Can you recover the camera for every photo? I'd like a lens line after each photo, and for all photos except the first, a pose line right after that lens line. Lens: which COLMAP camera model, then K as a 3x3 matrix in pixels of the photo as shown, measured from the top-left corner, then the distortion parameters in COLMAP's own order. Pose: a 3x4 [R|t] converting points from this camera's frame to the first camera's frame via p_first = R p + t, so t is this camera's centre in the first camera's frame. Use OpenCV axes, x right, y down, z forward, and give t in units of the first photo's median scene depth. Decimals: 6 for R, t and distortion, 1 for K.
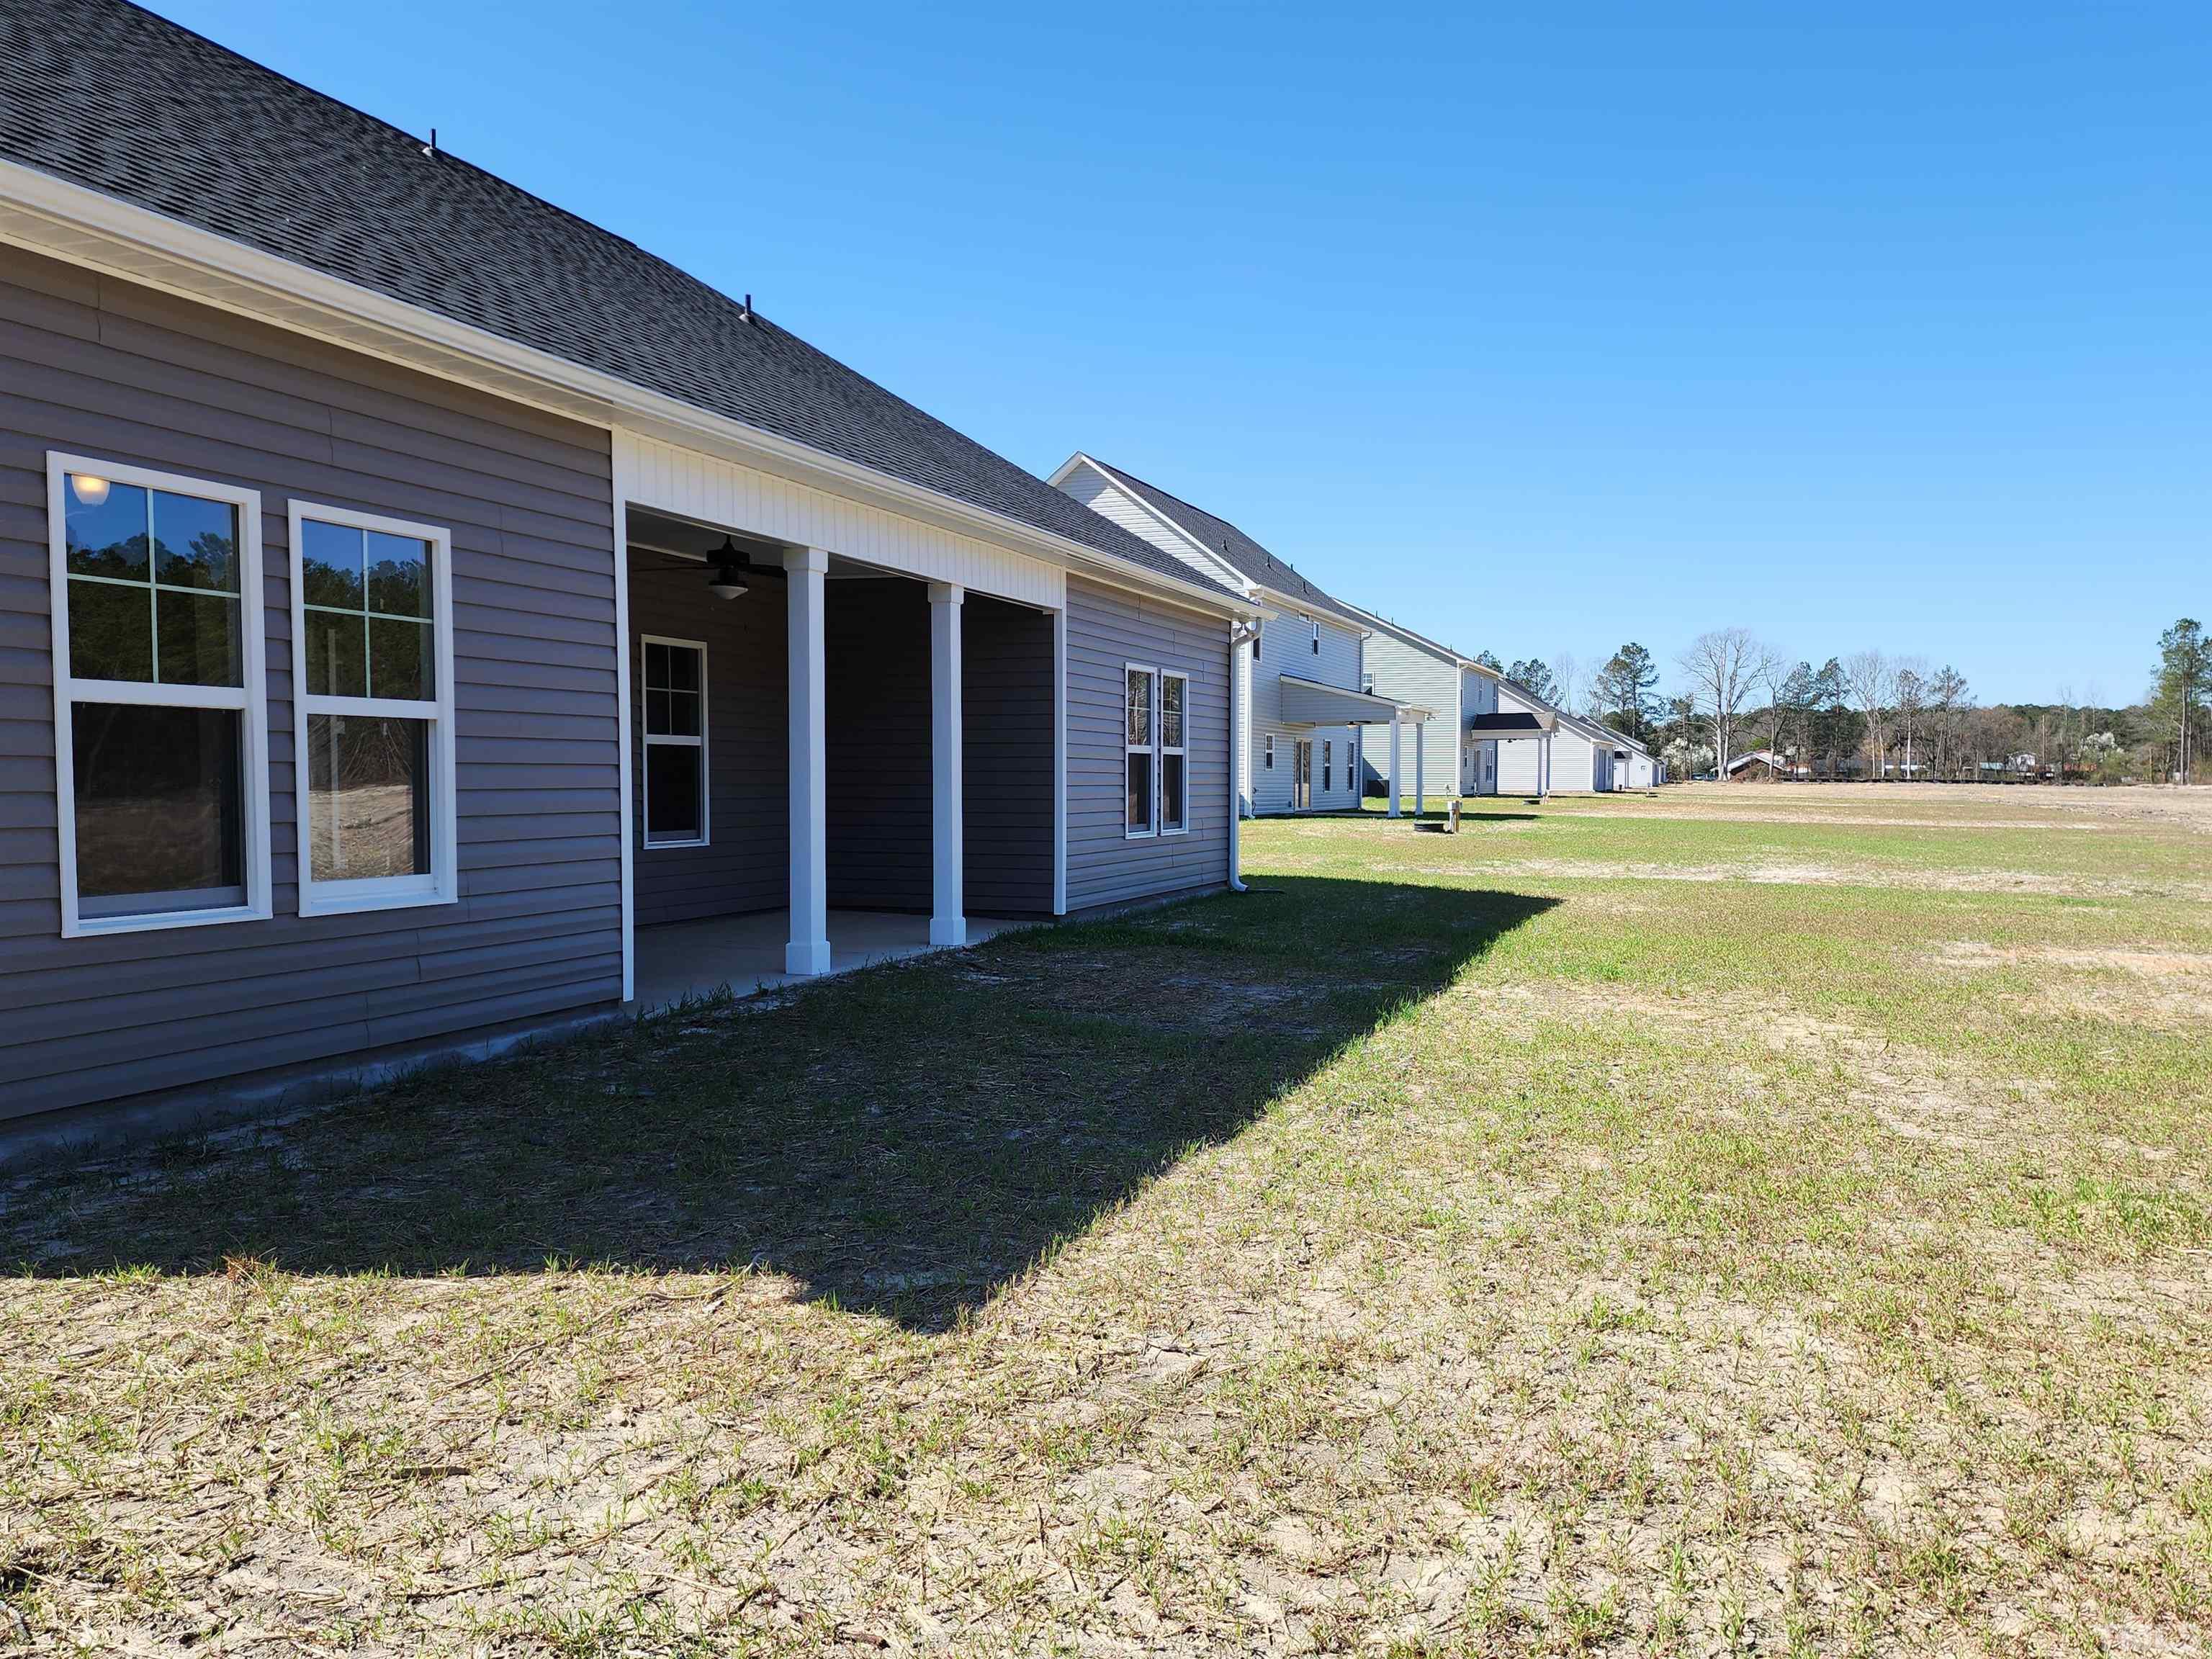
lens RADIAL K [[1668.4, 0, 1111.5], [0, 1668.4, 868.4], [0, 0, 1]] dist [0.116182, -0.155465]
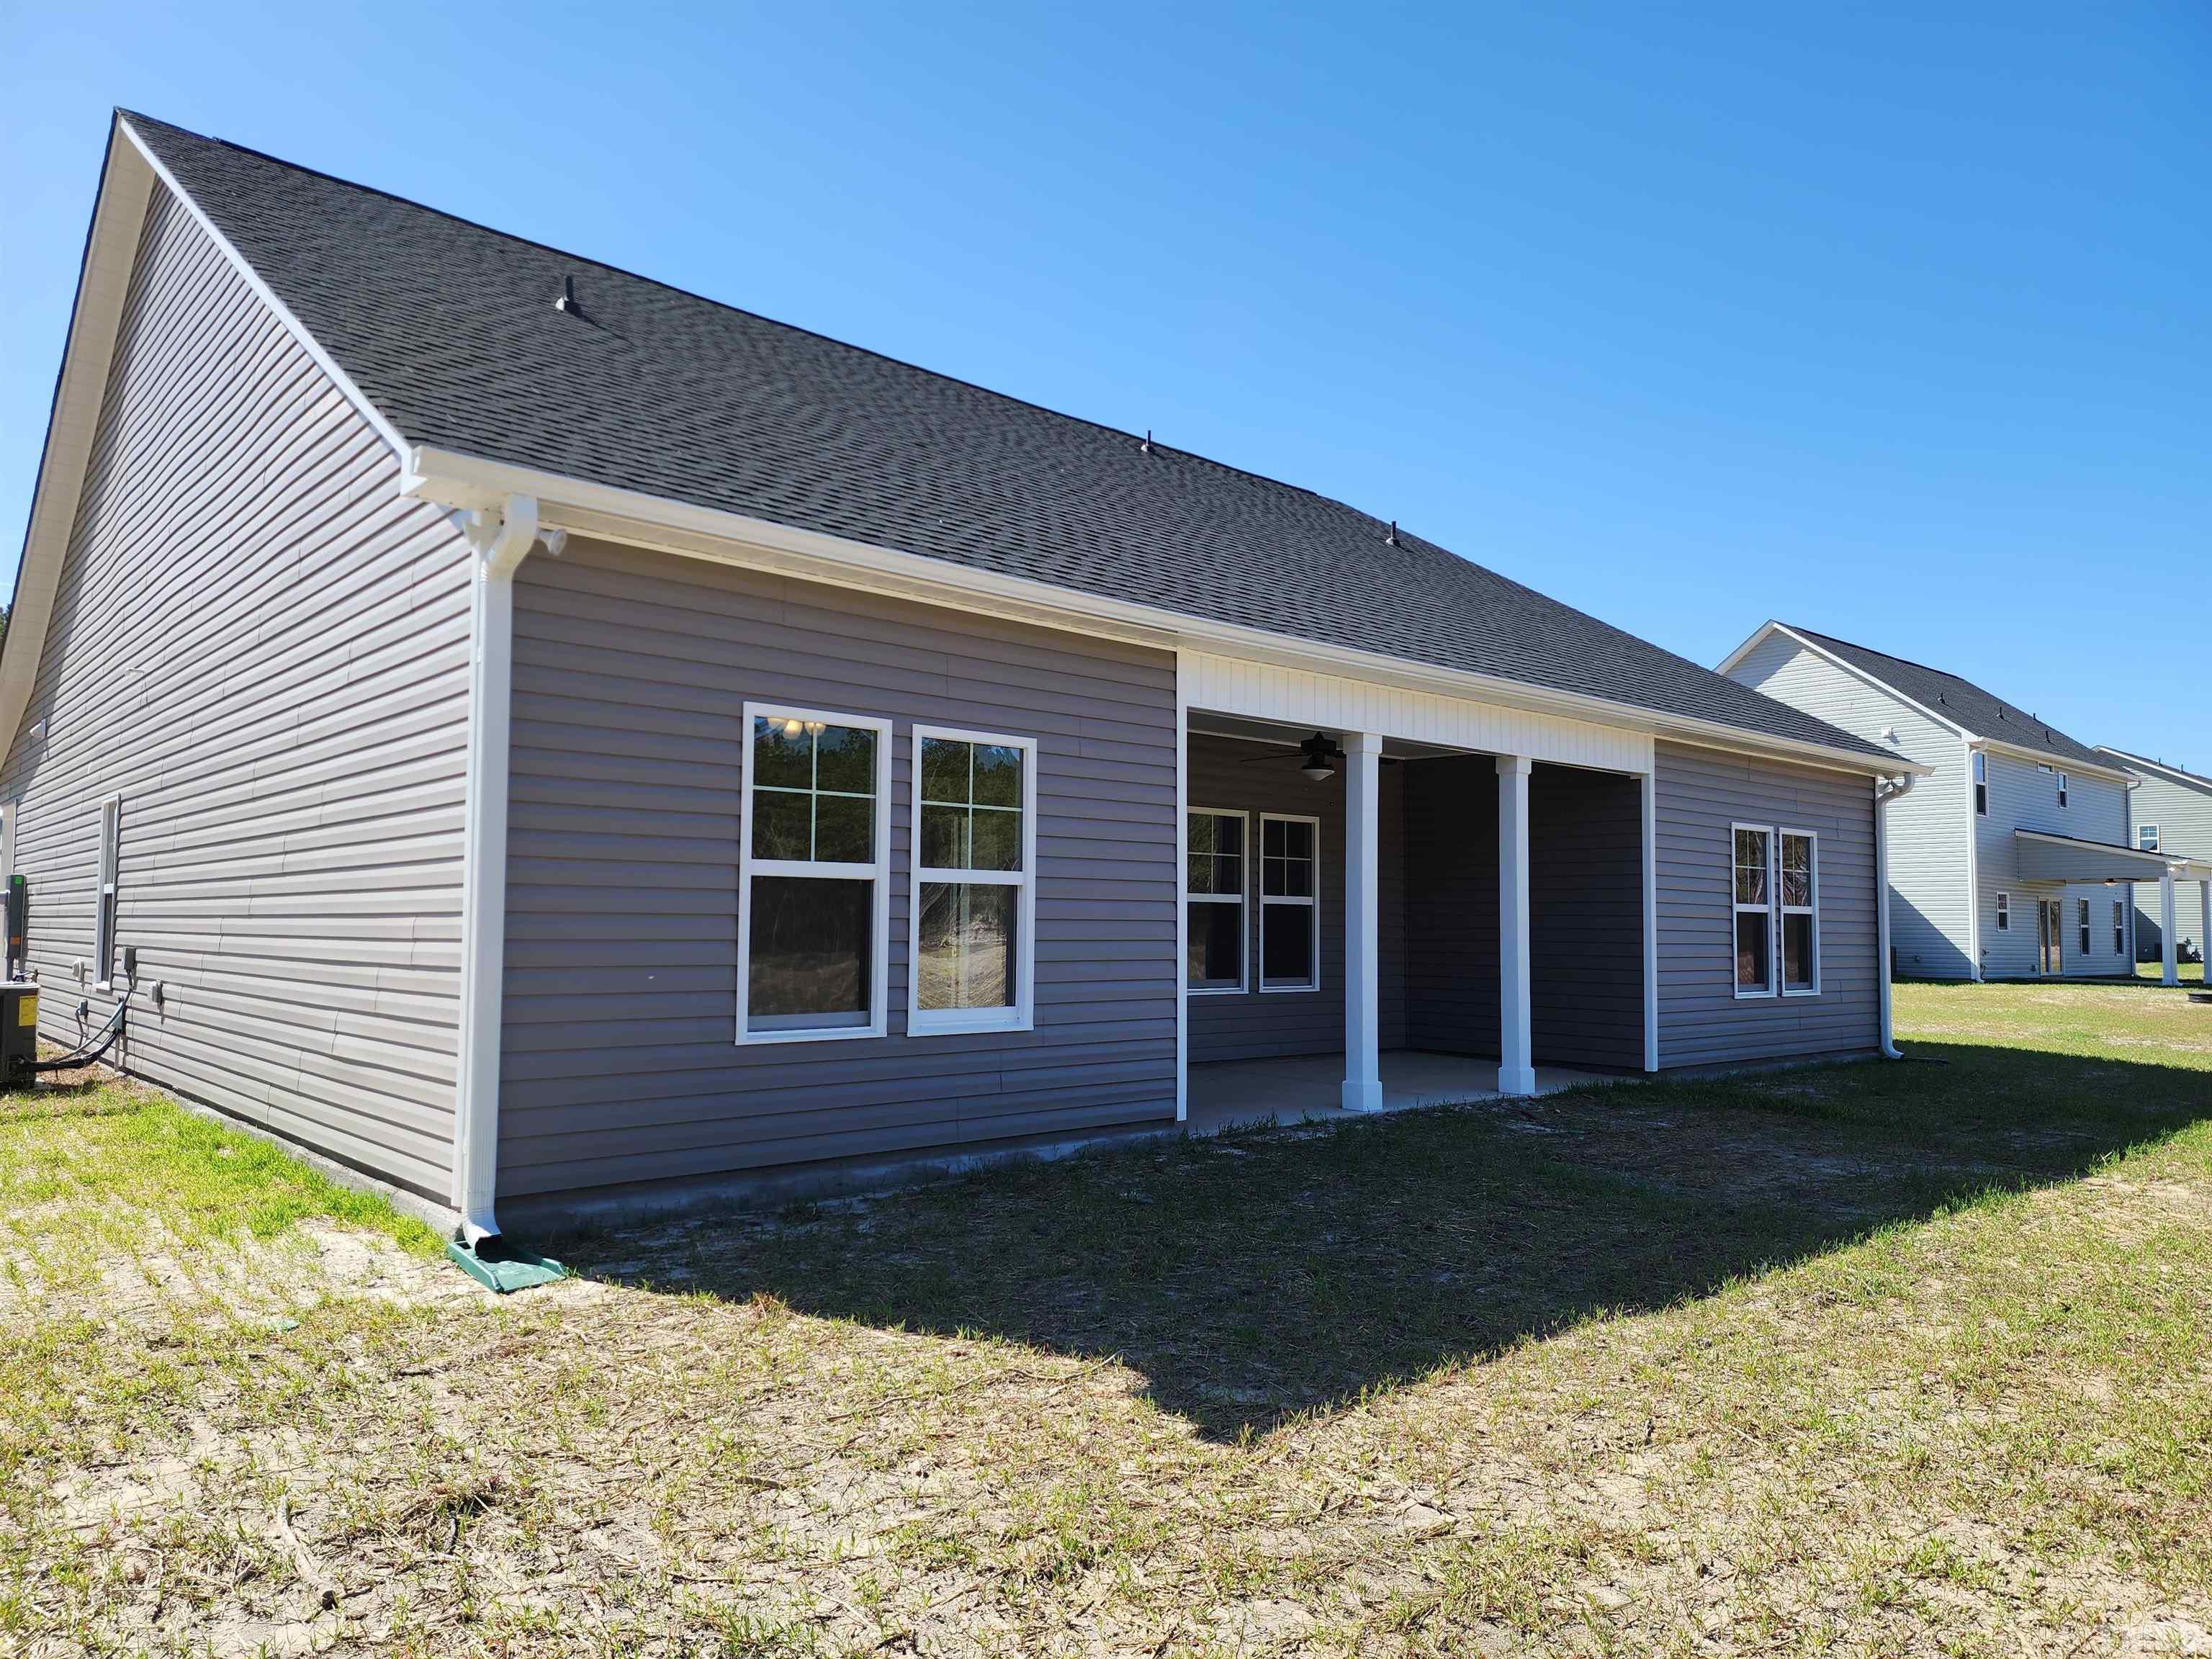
lens RADIAL K [[1486.1, 0, 1106.0], [0, 1486.1, 829.5], [0, 0, 1]] dist [0.097896, -0.098846]
pose [[0.882417, -0.022984, -0.469906, 0.197647], [-0.034507, 0.992954, -0.113366, -0.004692], [0.469201, 0.116251, 0.875406, 0.043748]]
